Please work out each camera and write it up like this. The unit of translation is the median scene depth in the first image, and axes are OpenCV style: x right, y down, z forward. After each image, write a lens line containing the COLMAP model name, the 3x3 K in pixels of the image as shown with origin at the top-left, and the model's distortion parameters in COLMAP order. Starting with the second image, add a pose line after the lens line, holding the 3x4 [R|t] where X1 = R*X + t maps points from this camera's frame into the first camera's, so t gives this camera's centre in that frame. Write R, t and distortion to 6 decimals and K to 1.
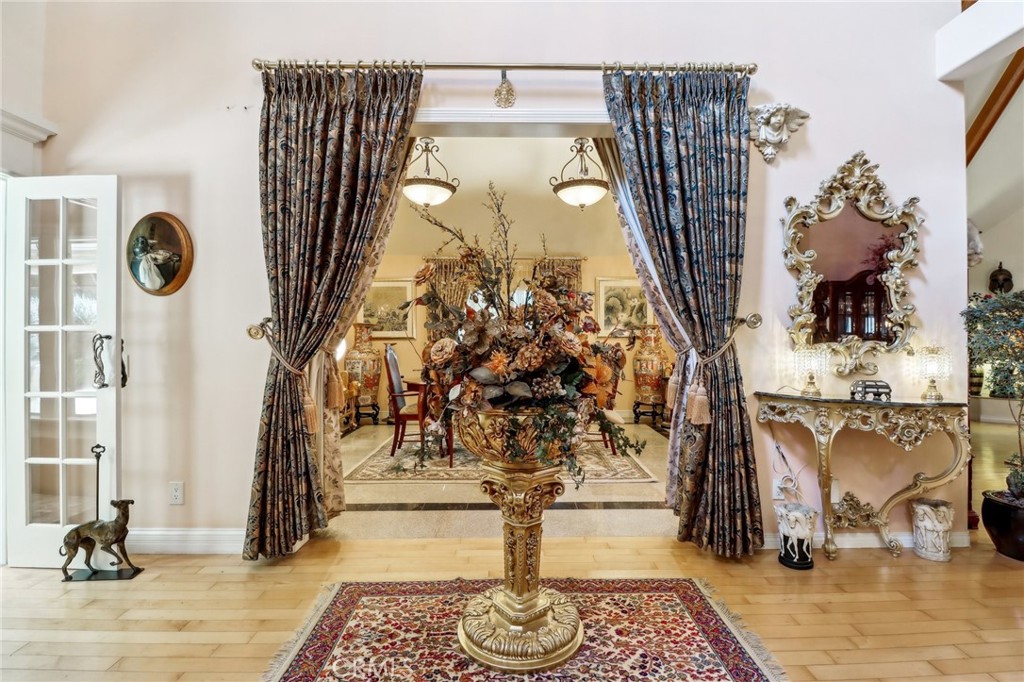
lens RADIAL K [[496.2, 0, 513.7], [0, 496.2, 337.5], [0, 0, 1]] dist [-0.009523, -0.000792]
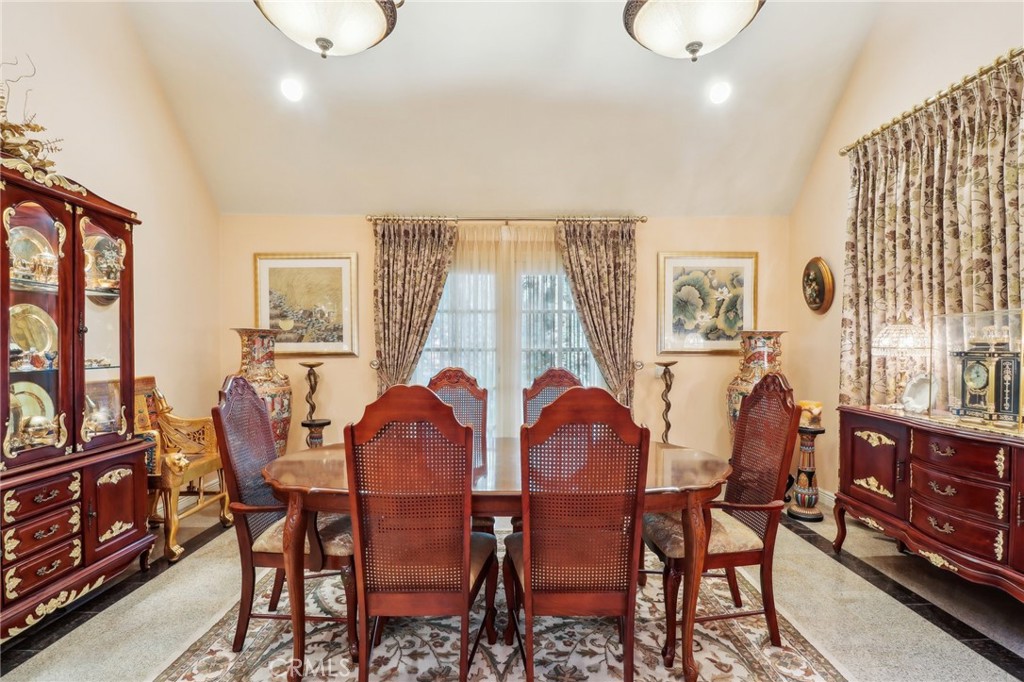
lens RADIAL K [[496.2, 0, 513.6], [0, 496.2, 344.7], [0, 0, 1]] dist [-0.009523, -0.000792]
pose [[0.999999, -0.000682, 0.001042, -0.010083], [0.000685, 0.999996, -0.002759, -0.008195], [-0.001040, 0.002760, 0.999996, 0.403276]]
